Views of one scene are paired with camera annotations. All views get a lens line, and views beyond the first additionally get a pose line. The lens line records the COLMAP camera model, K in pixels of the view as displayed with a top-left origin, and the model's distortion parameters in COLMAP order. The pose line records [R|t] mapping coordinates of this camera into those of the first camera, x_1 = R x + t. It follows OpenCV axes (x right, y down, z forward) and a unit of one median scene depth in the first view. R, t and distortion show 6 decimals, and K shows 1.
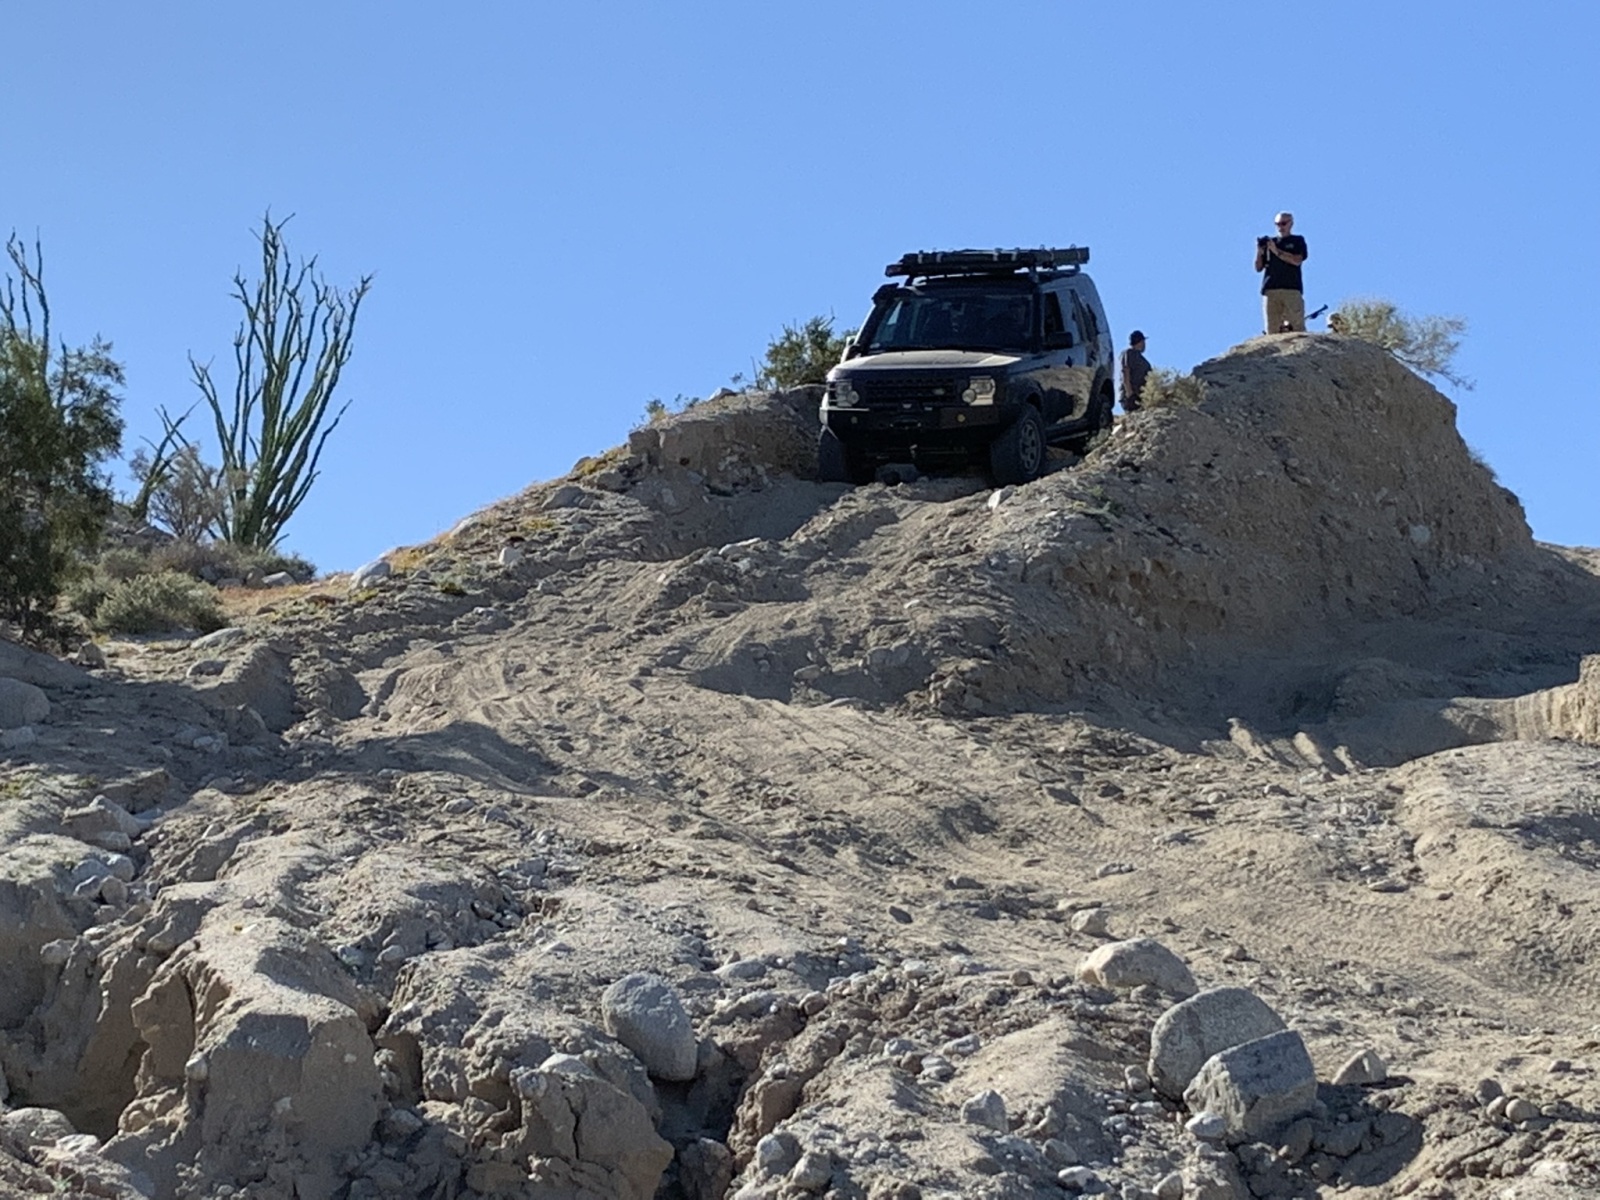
lens RADIAL K [[3902.0, 0, 796.3], [0, 3902.0, 598.0], [0, 0, 1]] dist [0.128542, 0.000000]
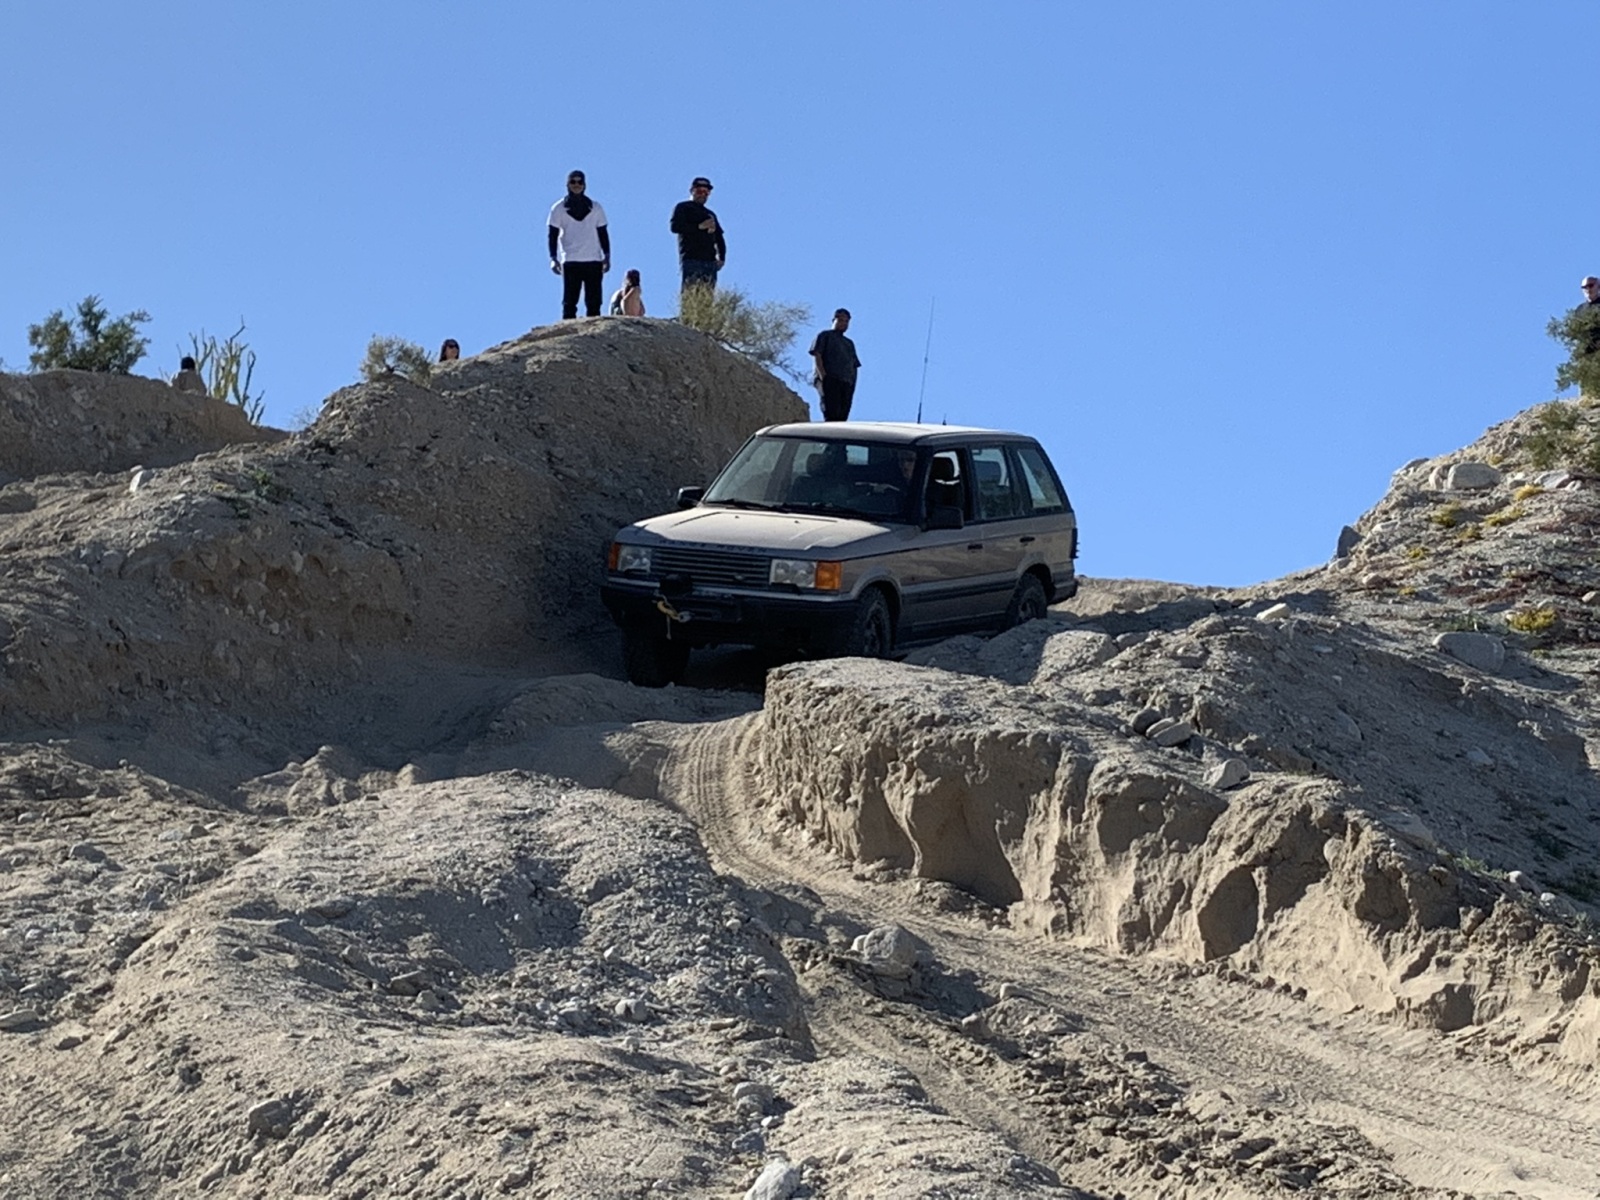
lens RADIAL K [[3490.5, 0, 801.2], [0, 3490.5, 603.2], [0, 0, 1]] dist [-0.032112, 0.000000]
pose [[0.996104, 0.004240, 0.088083, 0.135054], [-0.003353, 0.999942, -0.010212, 0.007995], [-0.088121, 0.009877, 0.996061, 0.267138]]
